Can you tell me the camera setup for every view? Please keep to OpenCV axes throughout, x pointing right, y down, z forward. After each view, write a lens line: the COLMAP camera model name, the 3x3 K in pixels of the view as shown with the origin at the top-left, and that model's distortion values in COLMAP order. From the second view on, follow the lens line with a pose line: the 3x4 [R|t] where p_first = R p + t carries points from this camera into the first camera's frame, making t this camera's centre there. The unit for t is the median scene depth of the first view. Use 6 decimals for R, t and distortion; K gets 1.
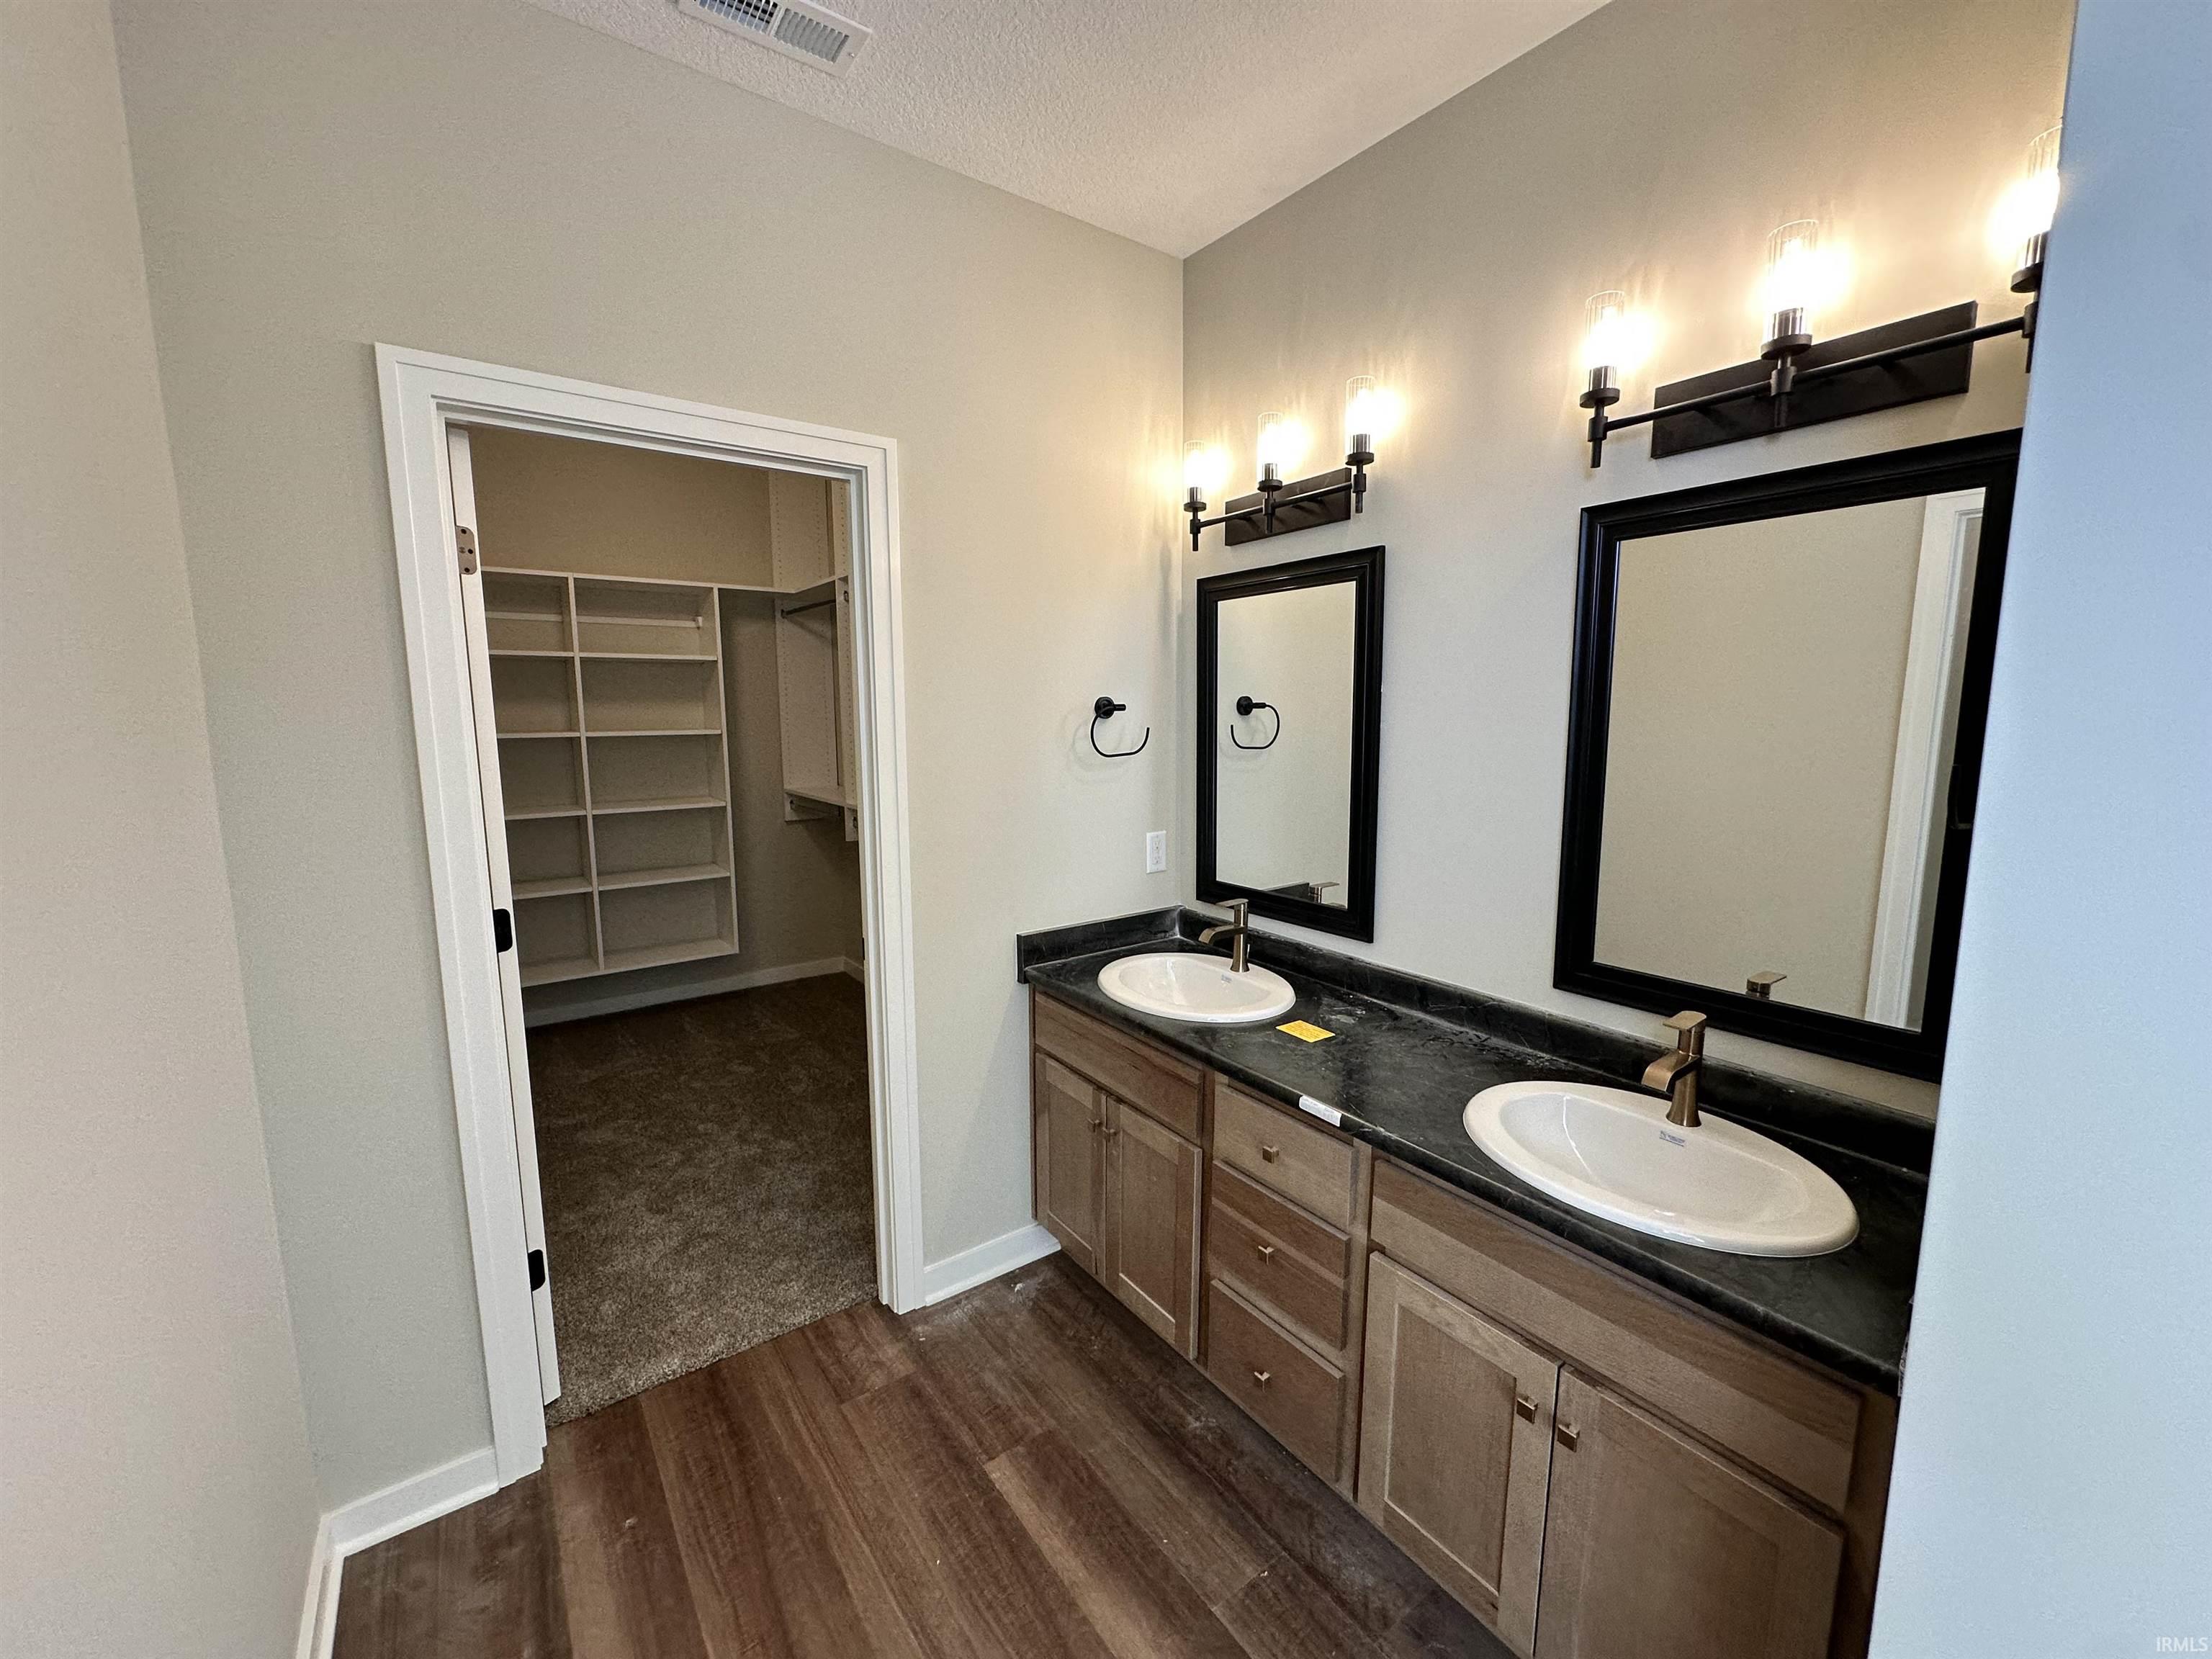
lens RADIAL K [[877.9, 0, 1105.0], [0, 877.9, 825.8], [0, 0, 1]] dist [-0.001973, 0.001300]
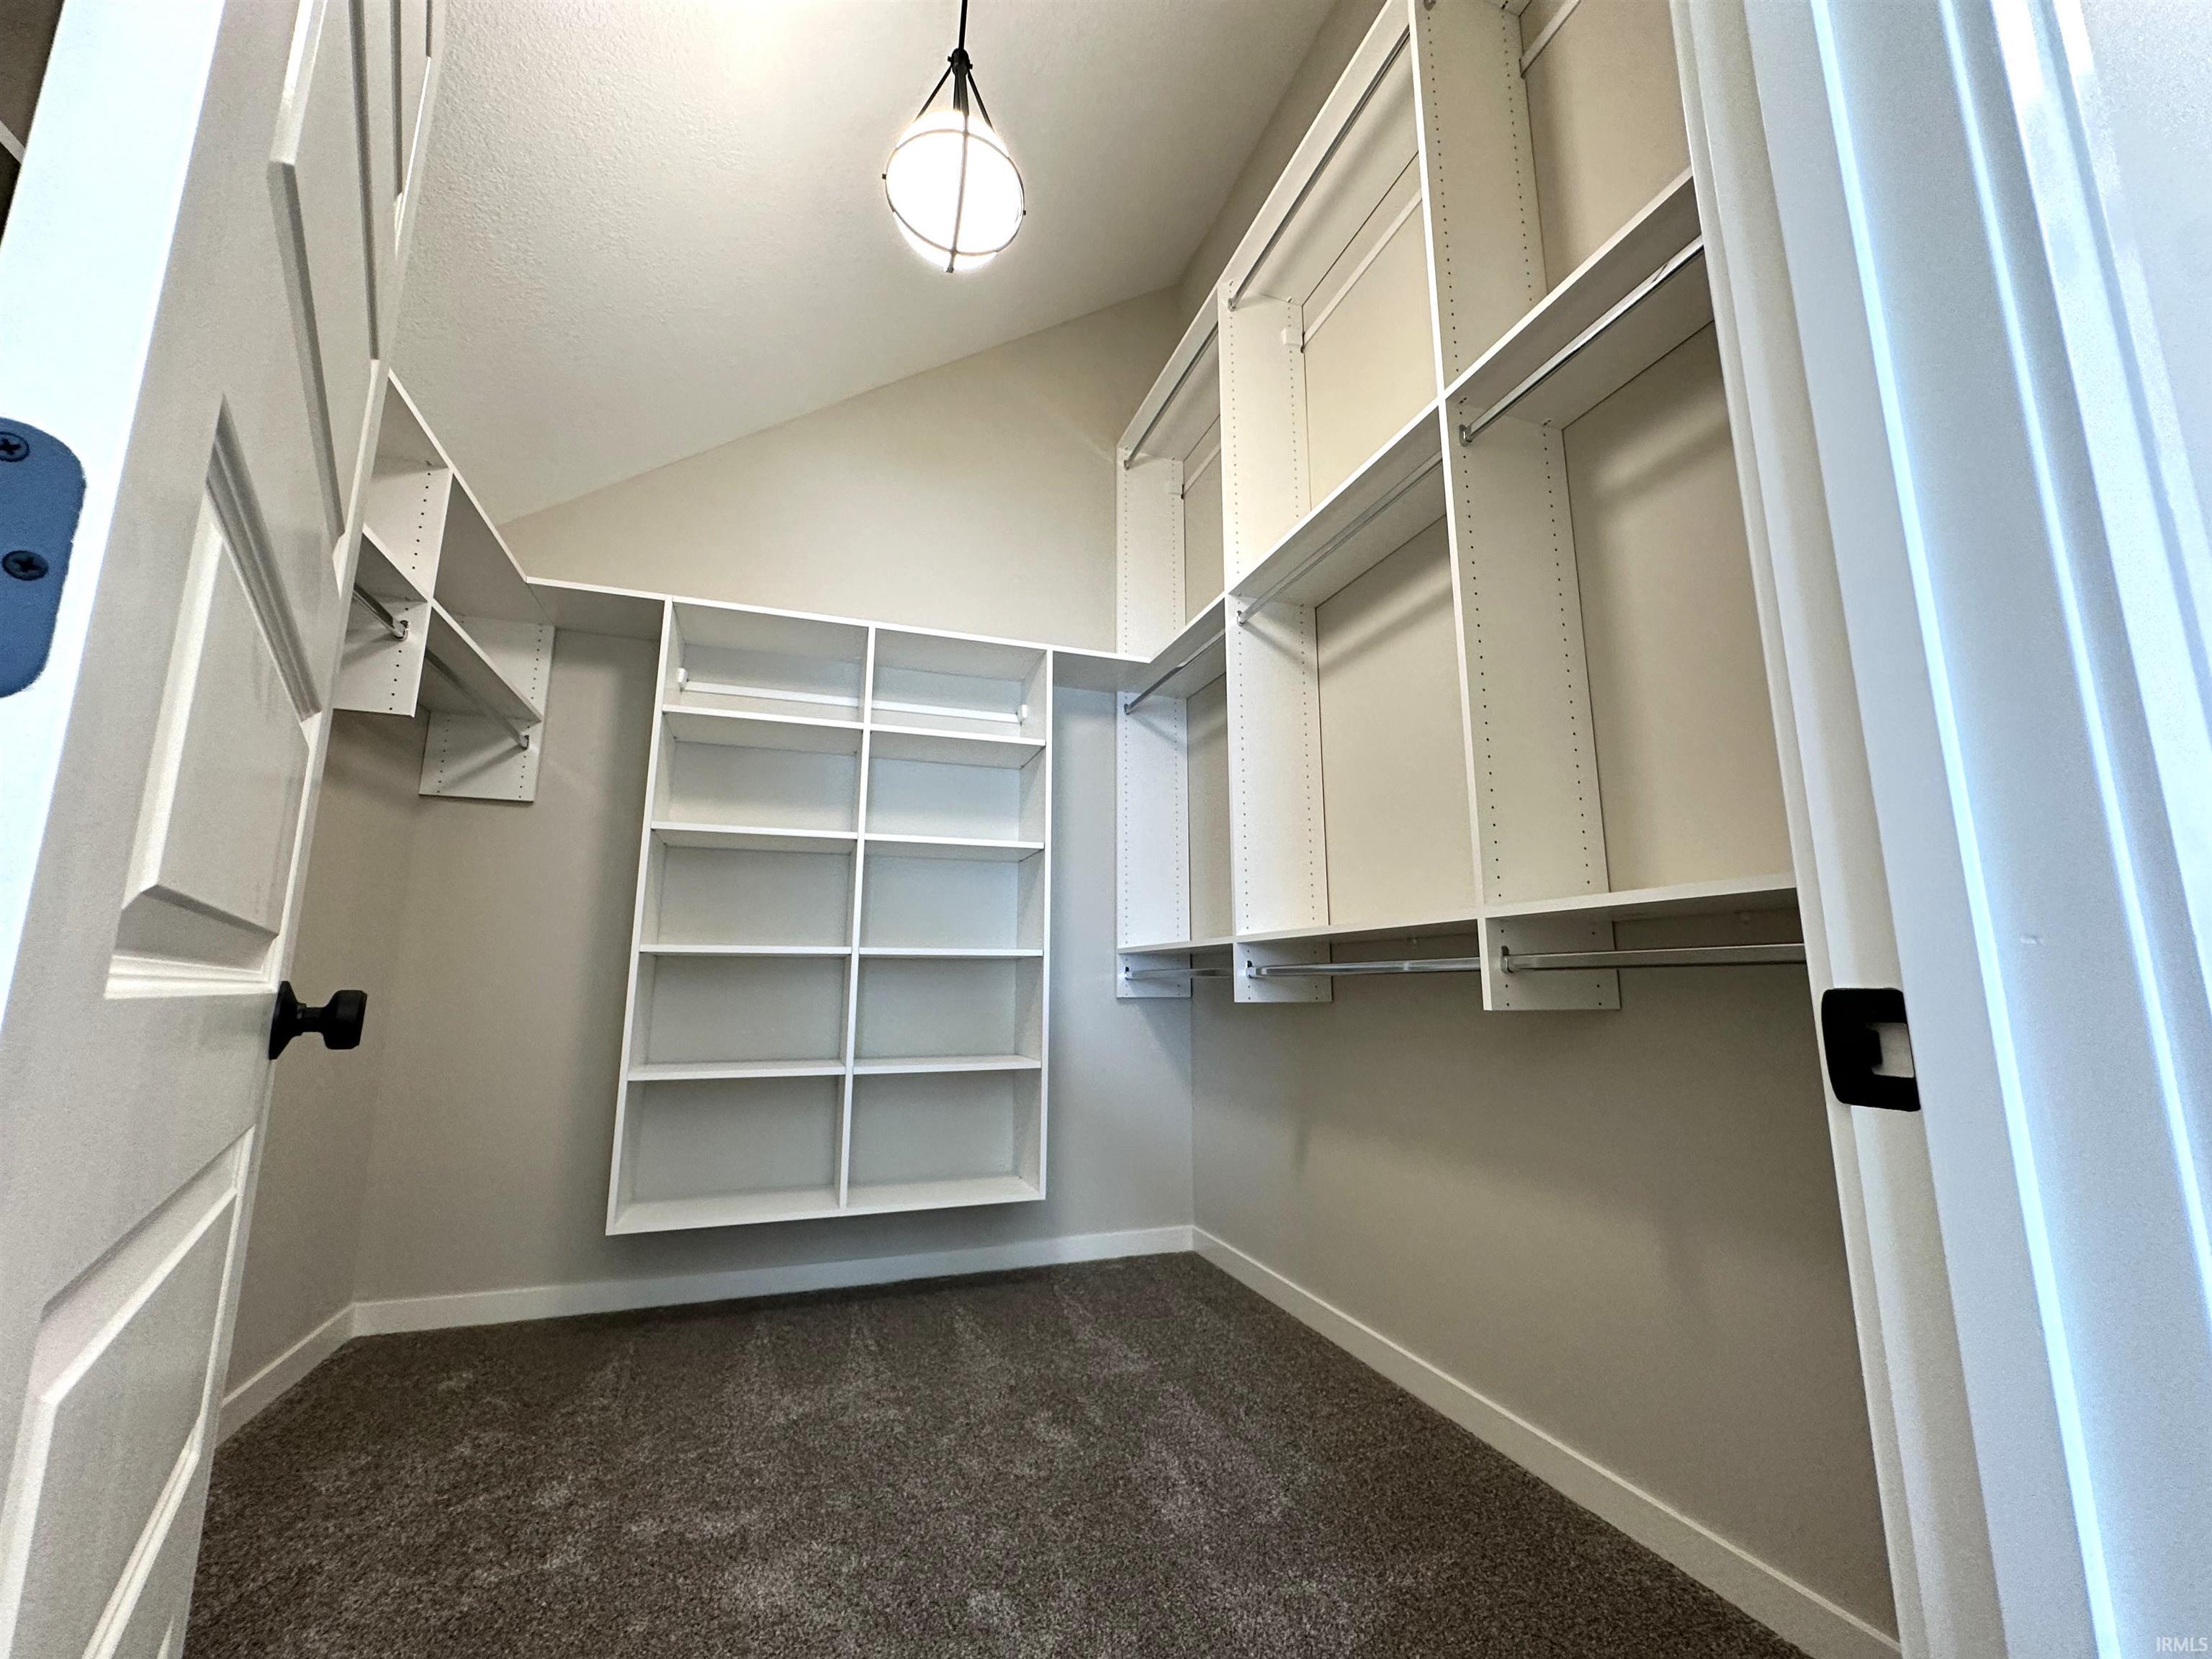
lens RADIAL K [[877.9, 0, 1103.4], [0, 877.9, 829.0], [0, 0, 1]] dist [-0.001973, 0.001300]
pose [[0.956070, -0.049615, -0.288909, -0.196114], [-0.041355, 0.952887, -0.300493, 0.084088], [0.290207, 0.299240, 0.908975, 0.391347]]
